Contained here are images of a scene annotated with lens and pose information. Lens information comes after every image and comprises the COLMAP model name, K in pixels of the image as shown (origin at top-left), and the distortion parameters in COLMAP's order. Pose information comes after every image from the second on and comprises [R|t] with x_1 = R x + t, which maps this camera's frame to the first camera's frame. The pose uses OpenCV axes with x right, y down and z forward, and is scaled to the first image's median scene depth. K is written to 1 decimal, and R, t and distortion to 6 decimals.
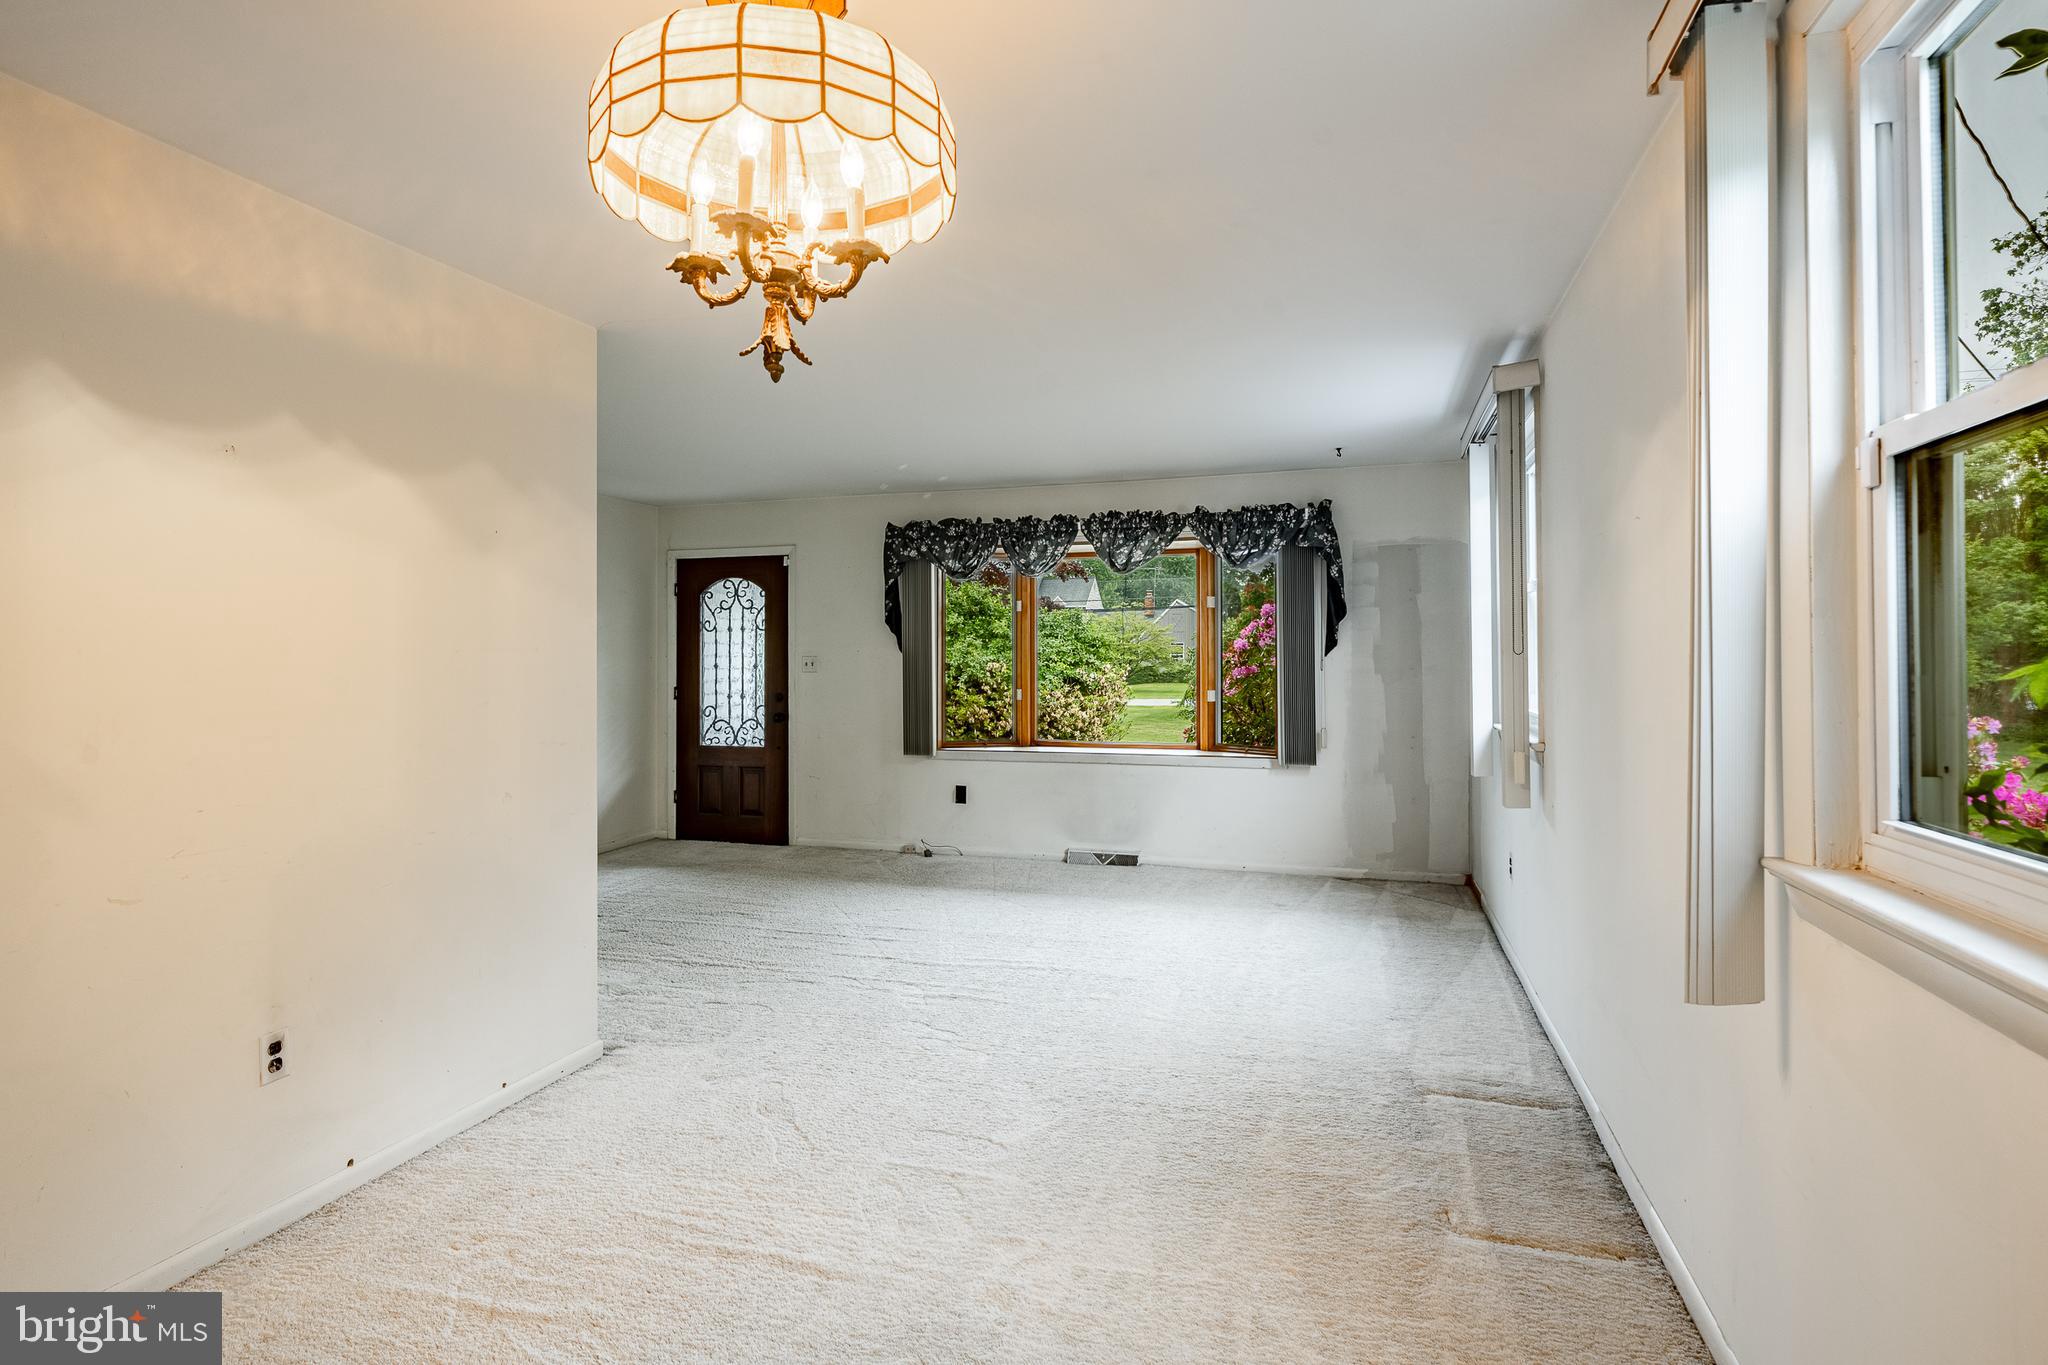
lens RADIAL K [[1000.4, 0, 1009.9], [0, 1000.4, 679.0], [0, 0, 1]] dist [0.001061, -0.000763]
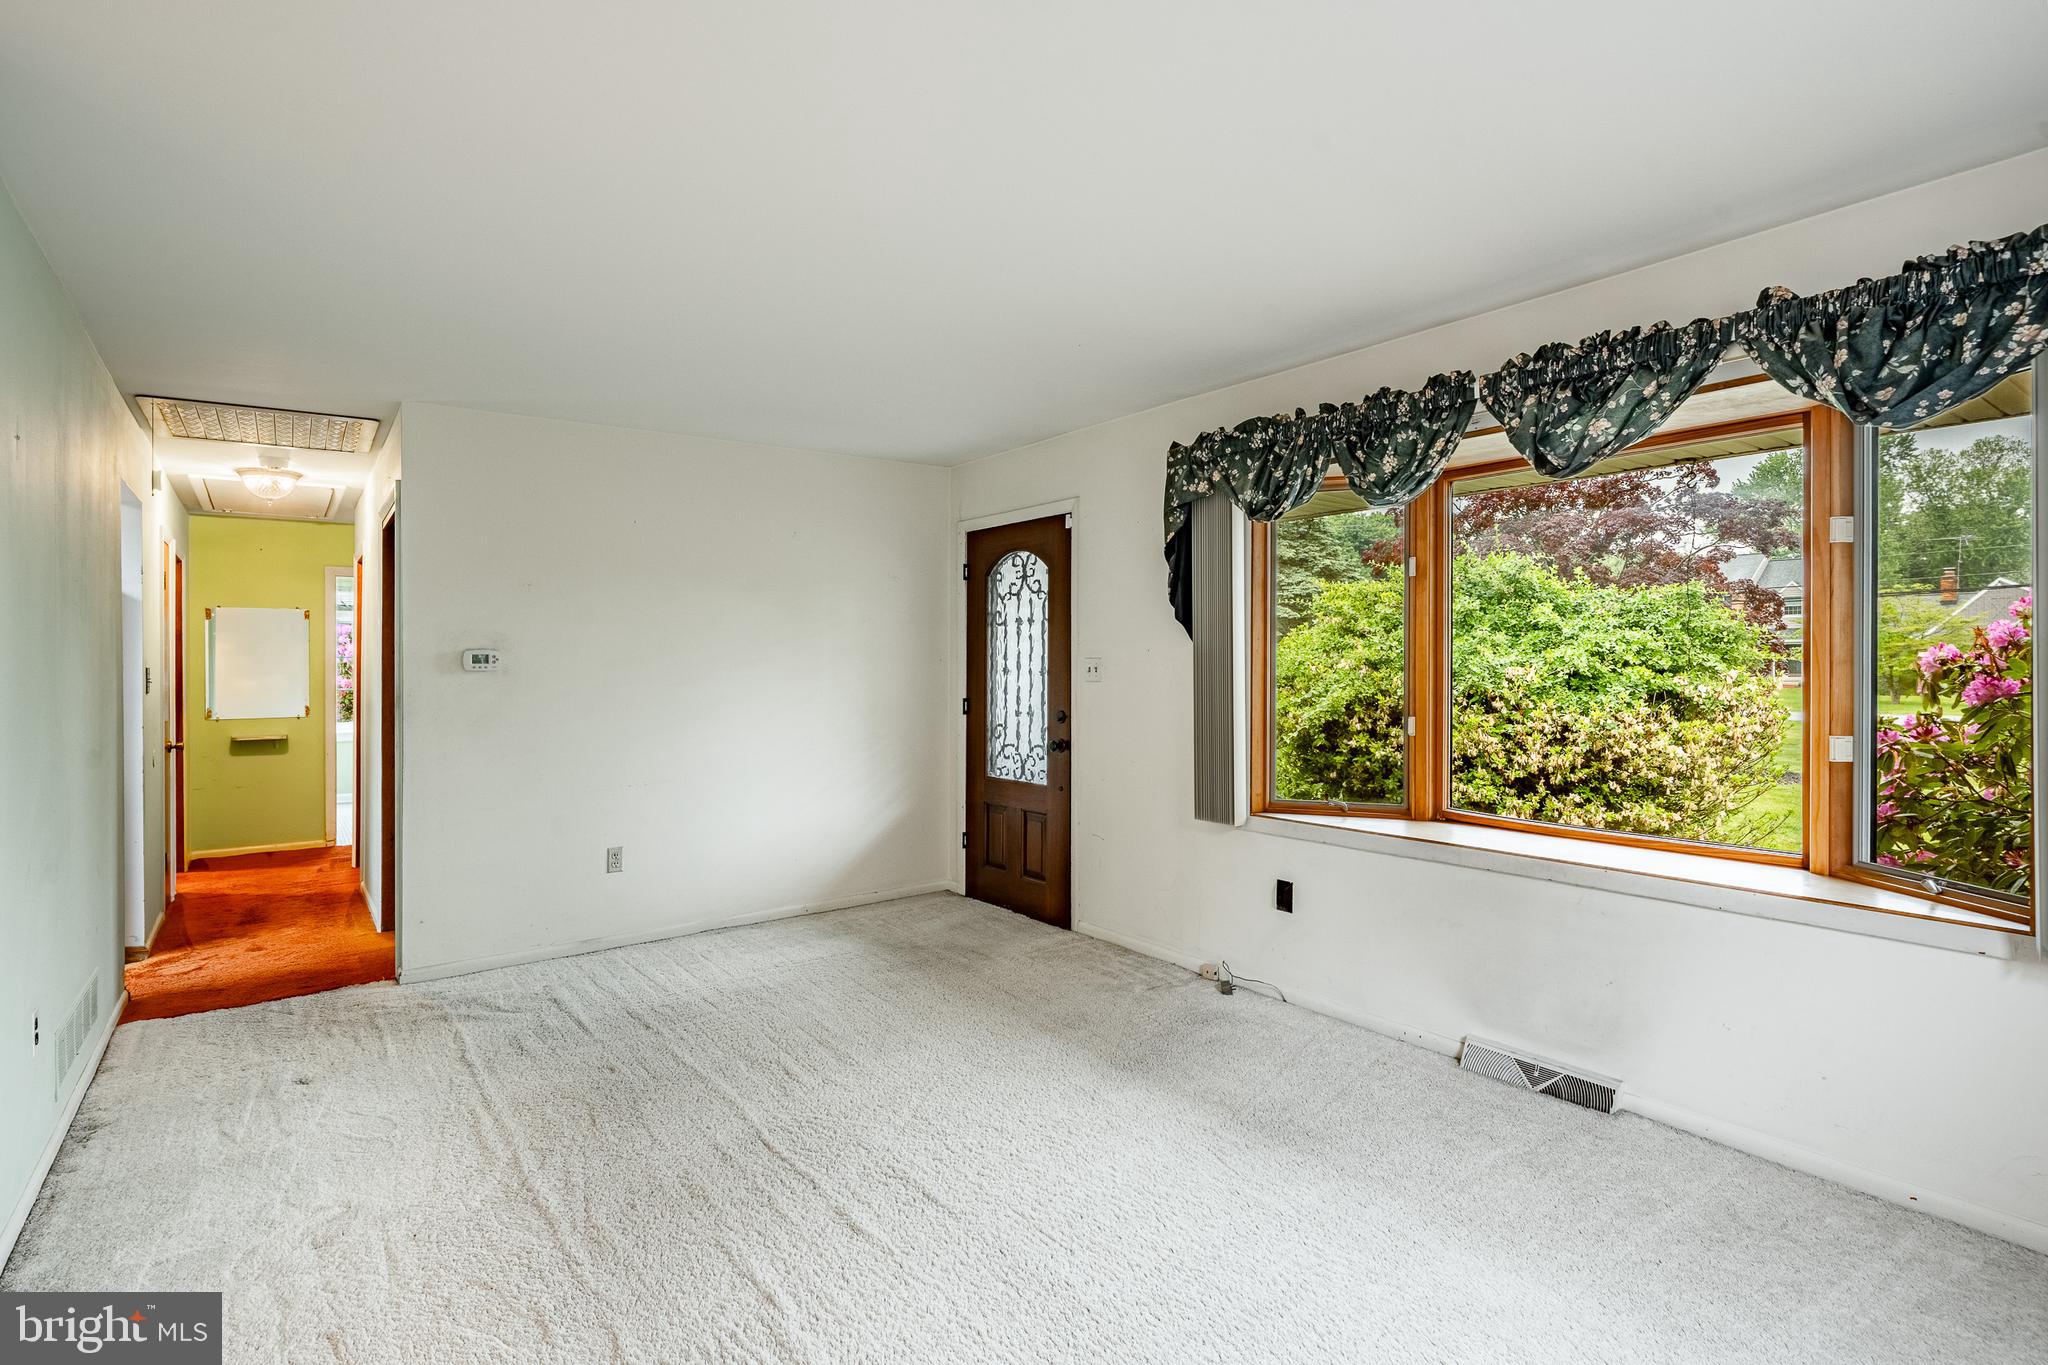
lens RADIAL K [[1000.4, 0, 1009.9], [0, 1000.4, 679.0], [0, 0, 1]] dist [0.001061, -0.000763]
pose [[0.817891, 0.009928, -0.575287, 0.153437], [-0.011024, 0.999938, 0.001582, -0.009528], [0.575267, 0.005048, 0.817950, 0.434703]]
